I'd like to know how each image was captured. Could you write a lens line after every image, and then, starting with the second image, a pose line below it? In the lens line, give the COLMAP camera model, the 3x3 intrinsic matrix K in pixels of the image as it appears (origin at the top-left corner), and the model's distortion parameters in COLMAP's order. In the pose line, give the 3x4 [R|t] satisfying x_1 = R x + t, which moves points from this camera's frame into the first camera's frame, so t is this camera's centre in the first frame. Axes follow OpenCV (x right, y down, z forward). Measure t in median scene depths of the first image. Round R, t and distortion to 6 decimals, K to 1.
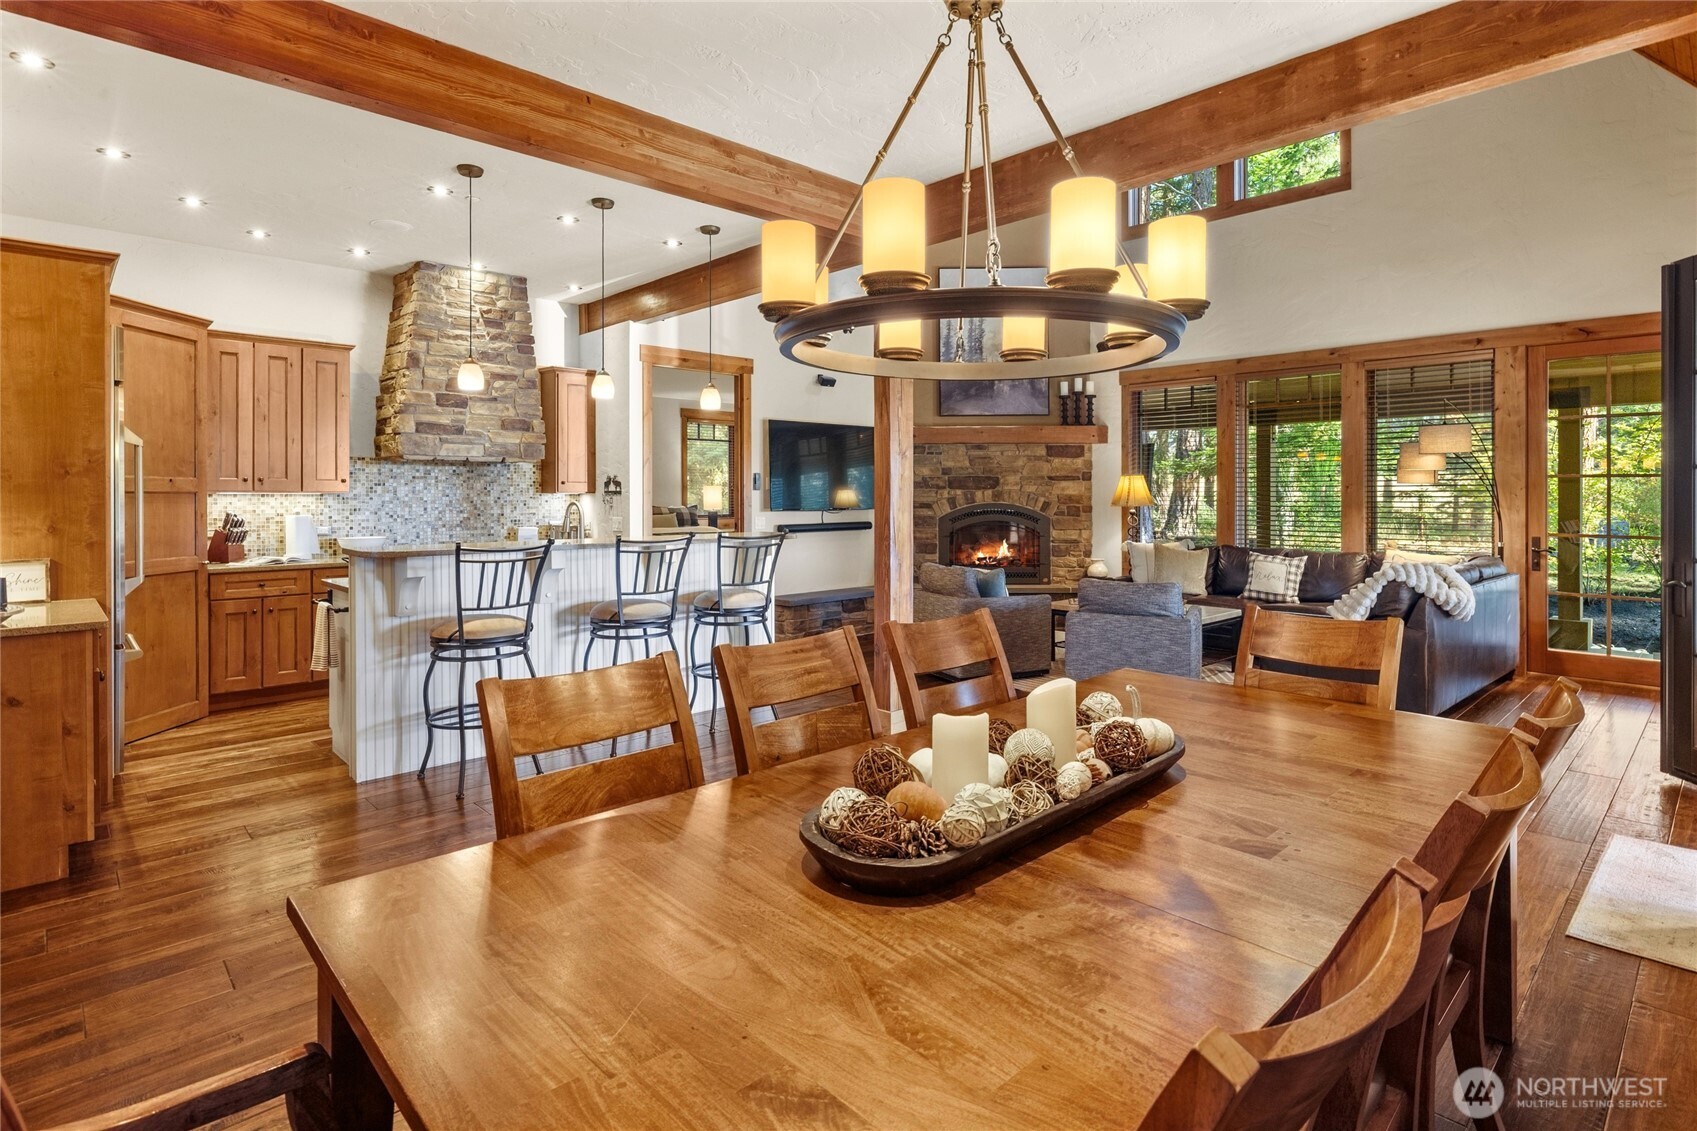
lens RADIAL K [[859.5, 0, 859.5], [0, 859.5, 497.1], [0, 0, 1]] dist [-0.003968, 0.001085]
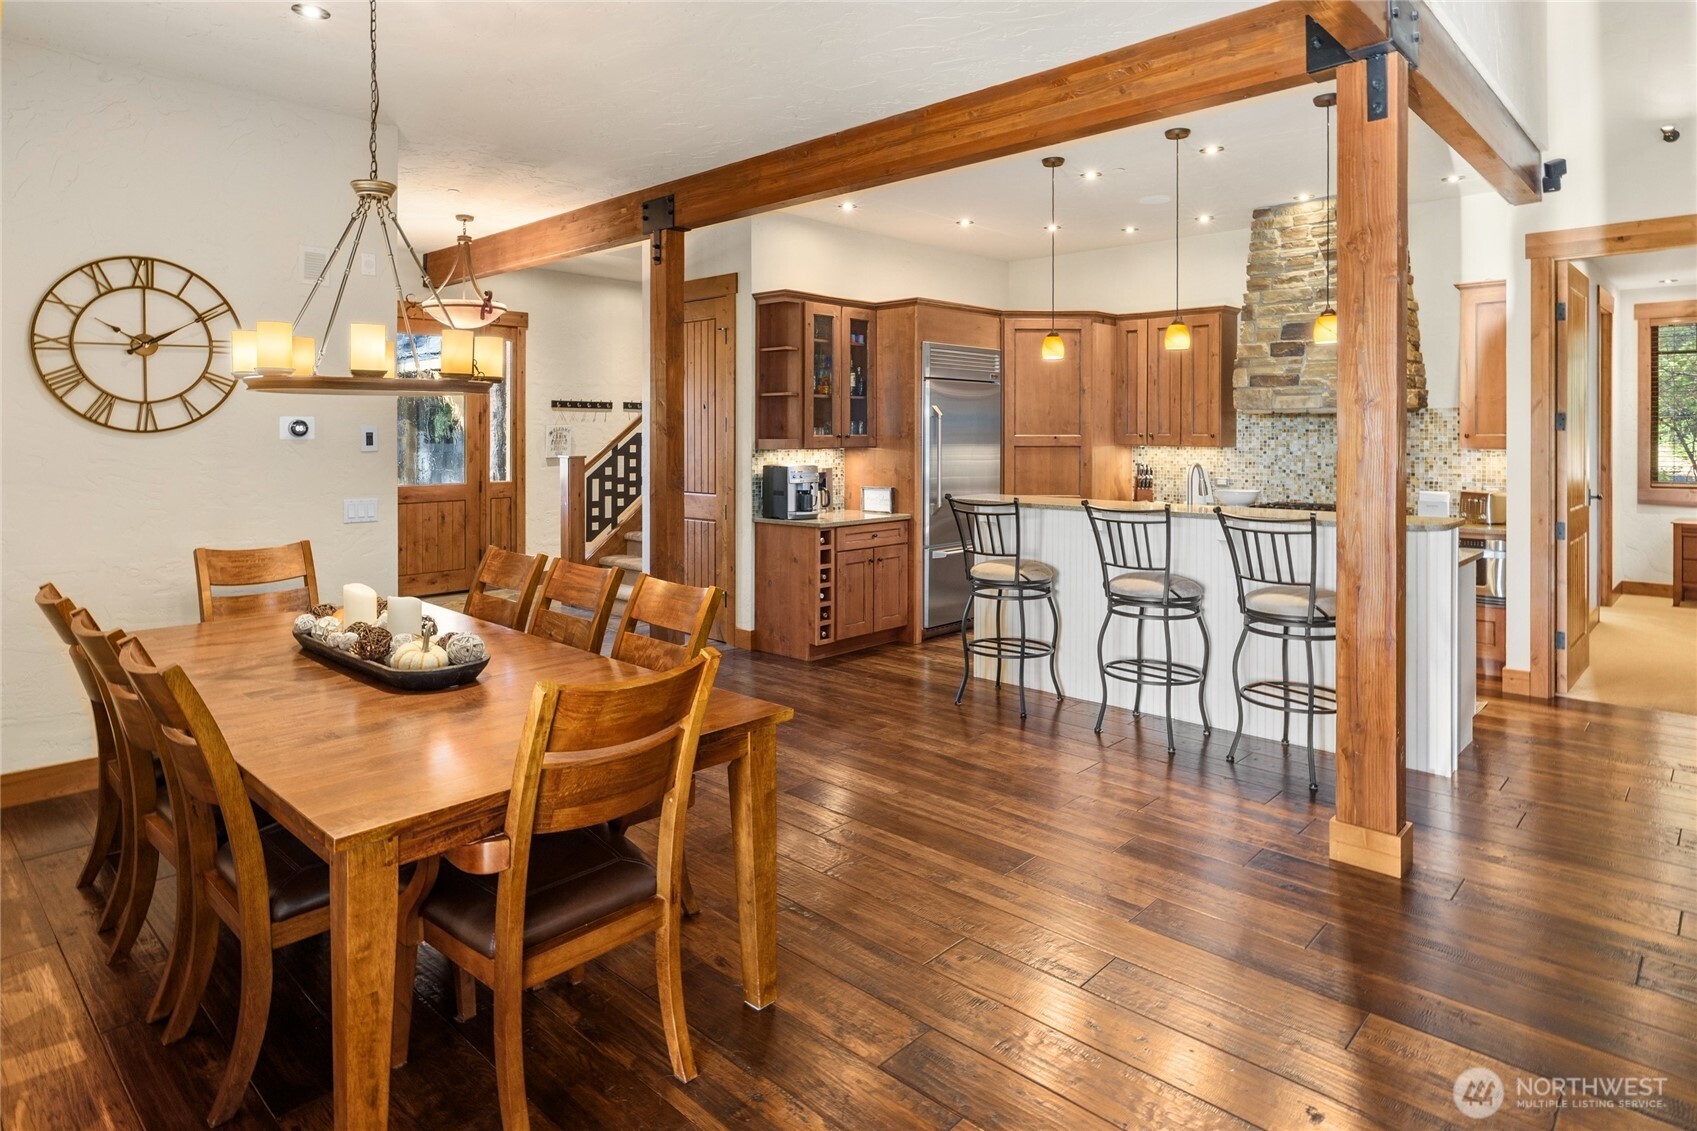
lens RADIAL K [[959.4, 0, 834.6], [0, 959.4, 435.8], [0, 0, 1]] dist [0.000478, 0.000399]
pose [[0.044448, 0.004602, -0.999001, 0.521811], [-0.001621, 0.999988, 0.004534, -0.021752], [0.999010, 0.001418, 0.044455, 0.449031]]
